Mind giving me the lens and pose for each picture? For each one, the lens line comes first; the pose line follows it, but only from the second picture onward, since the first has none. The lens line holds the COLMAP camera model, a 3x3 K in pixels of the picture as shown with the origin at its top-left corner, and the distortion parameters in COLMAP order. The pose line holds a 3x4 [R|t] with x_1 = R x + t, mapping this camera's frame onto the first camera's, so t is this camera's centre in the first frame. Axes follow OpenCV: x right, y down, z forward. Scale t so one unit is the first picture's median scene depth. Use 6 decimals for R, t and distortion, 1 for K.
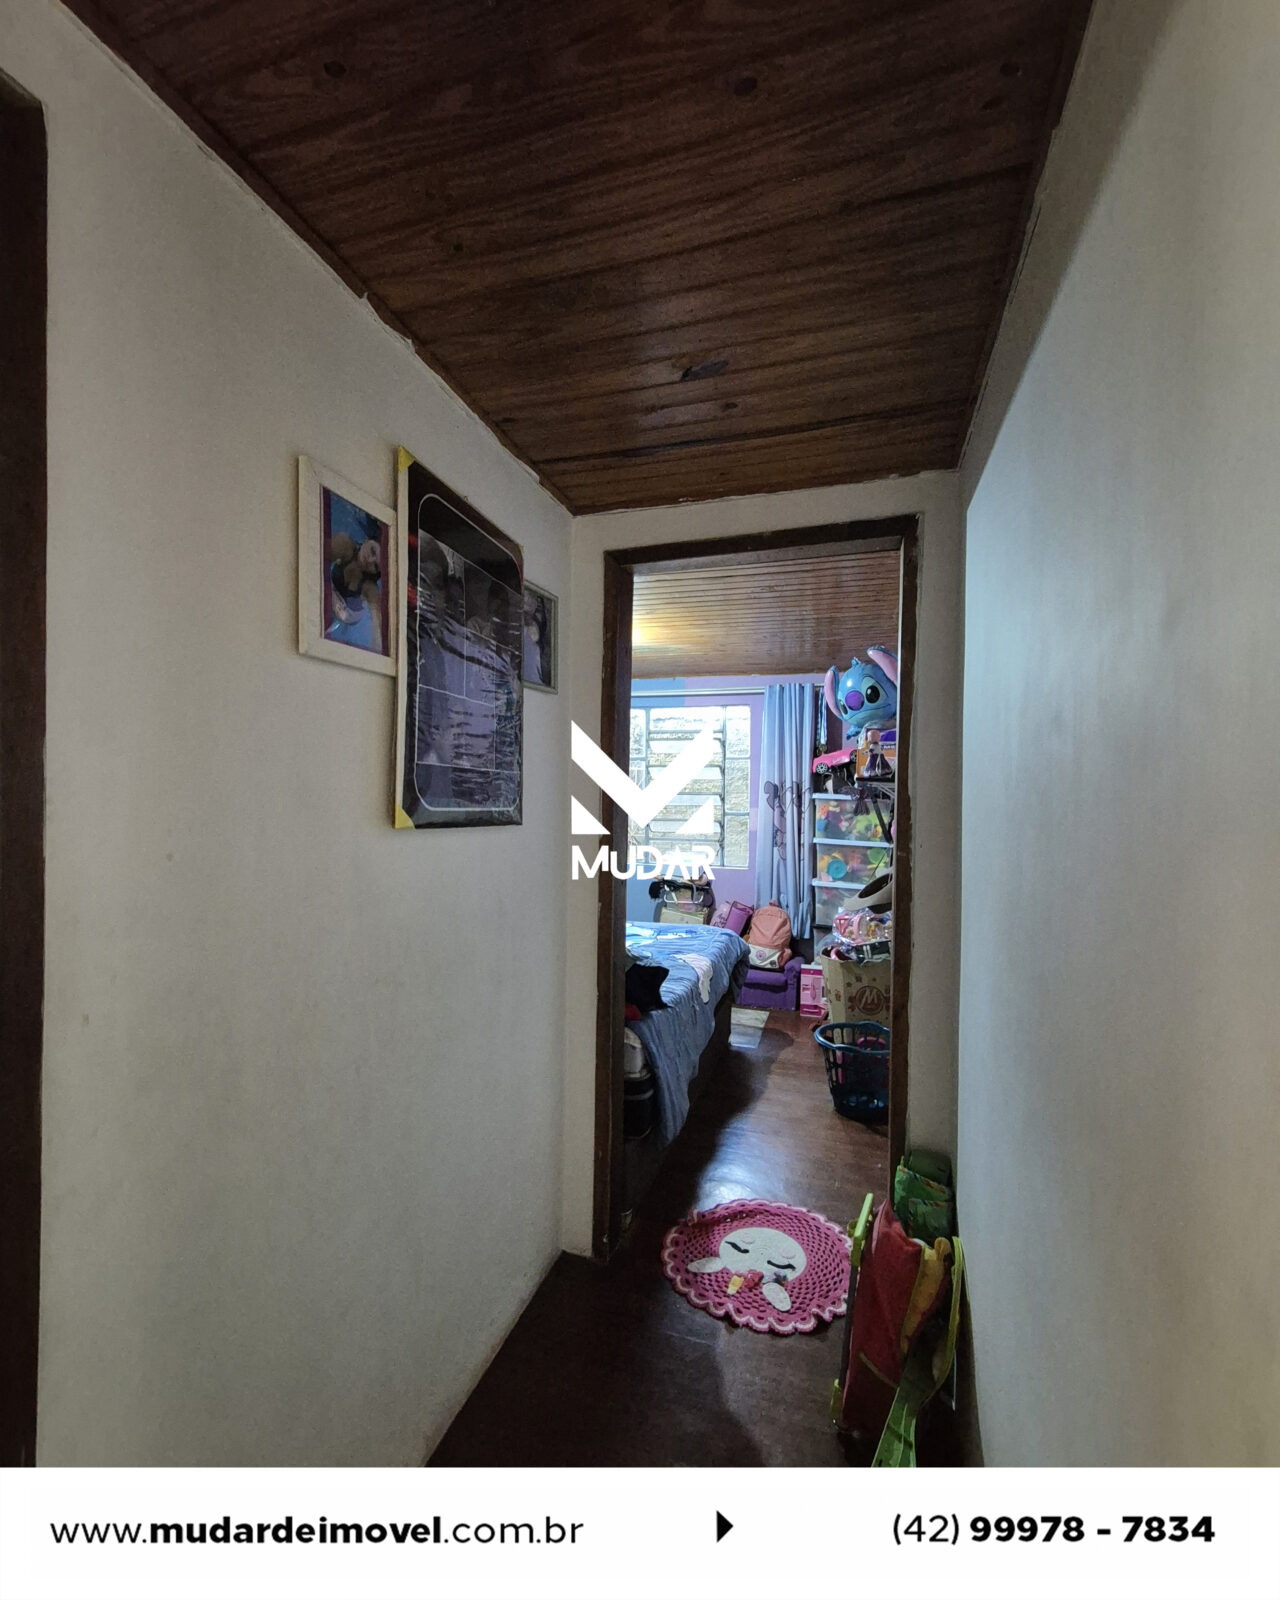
lens RADIAL K [[702.5, 0, 639.4], [0, 702.5, 801.6], [0, 0, 1]] dist [0.000016, 0.000168]
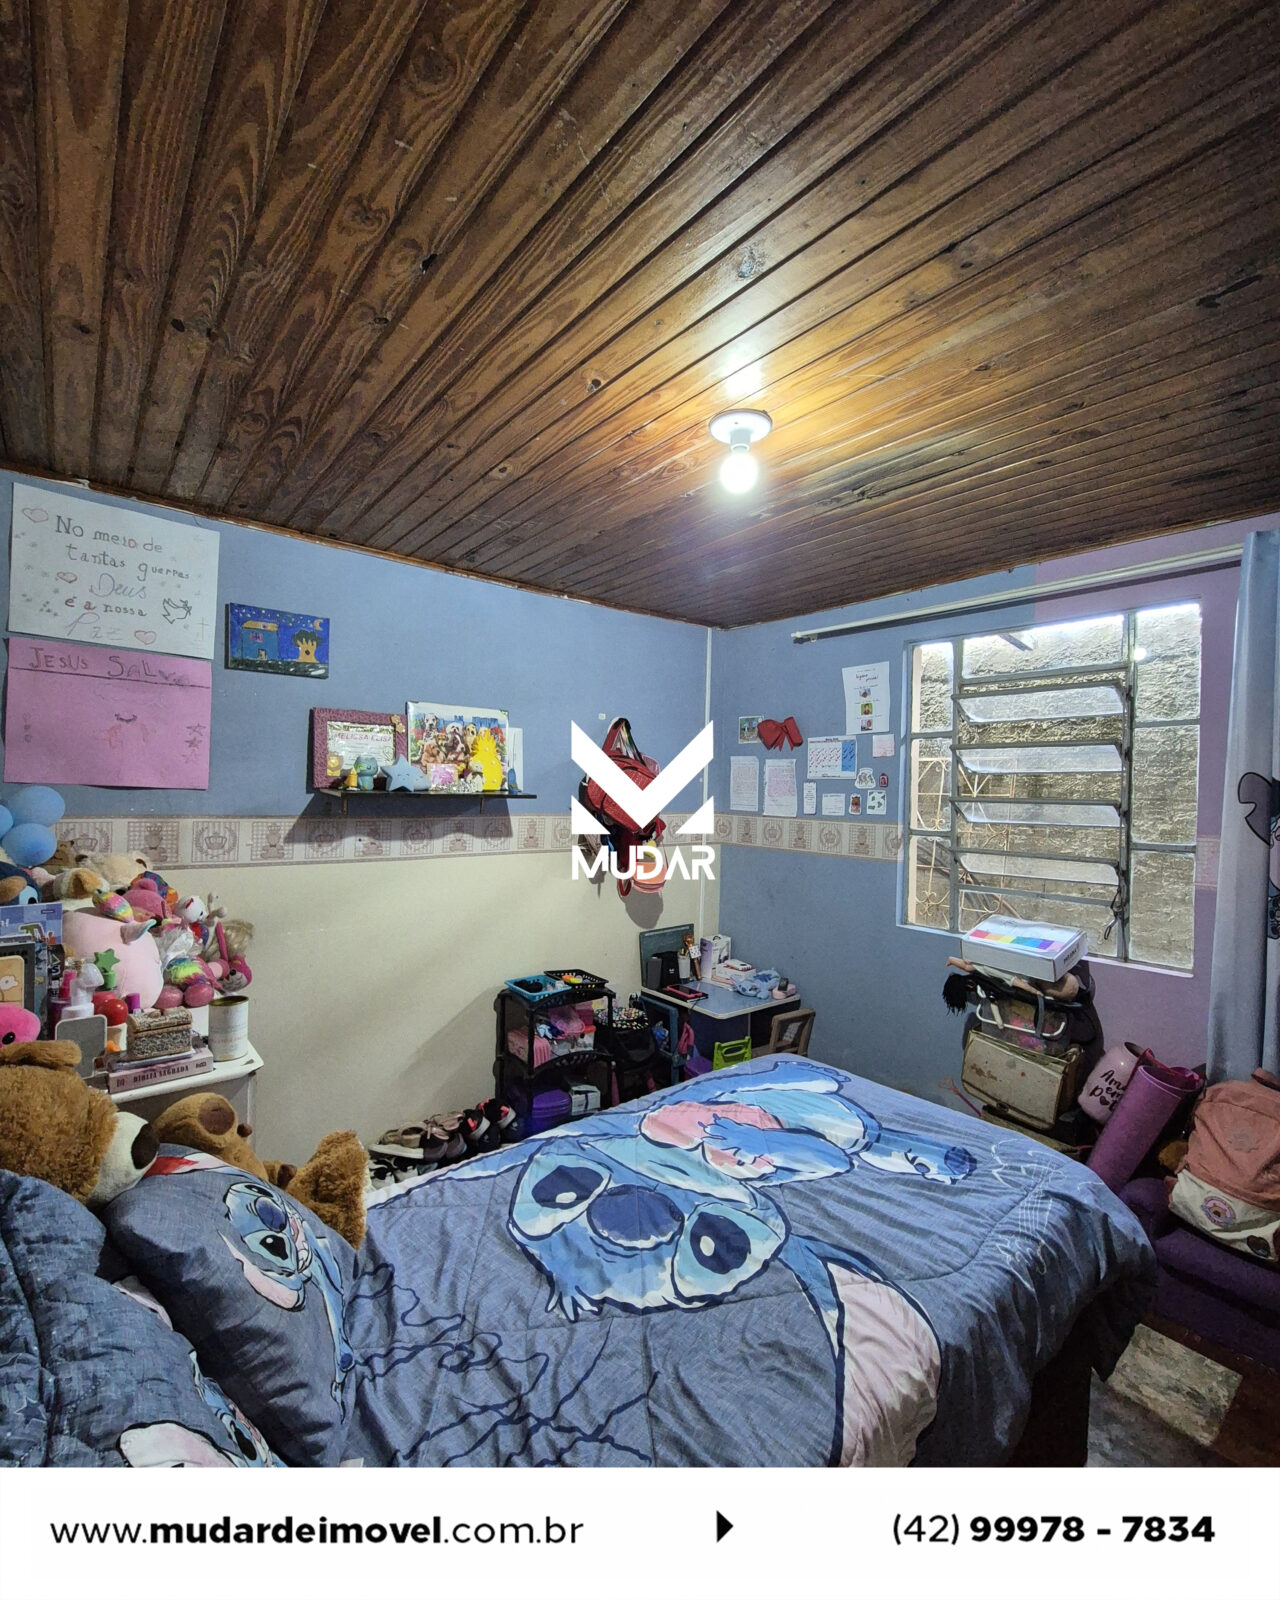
lens RADIAL K [[702.5, 0, 639.1], [0, 702.5, 794.5], [0, 0, 1]] dist [0.000016, 0.000168]
pose [[0.838173, 0.009678, -0.545318, 0.105222], [-0.017077, 0.999818, -0.008504, -0.007064], [0.545137, 0.016440, 0.838186, 0.453315]]
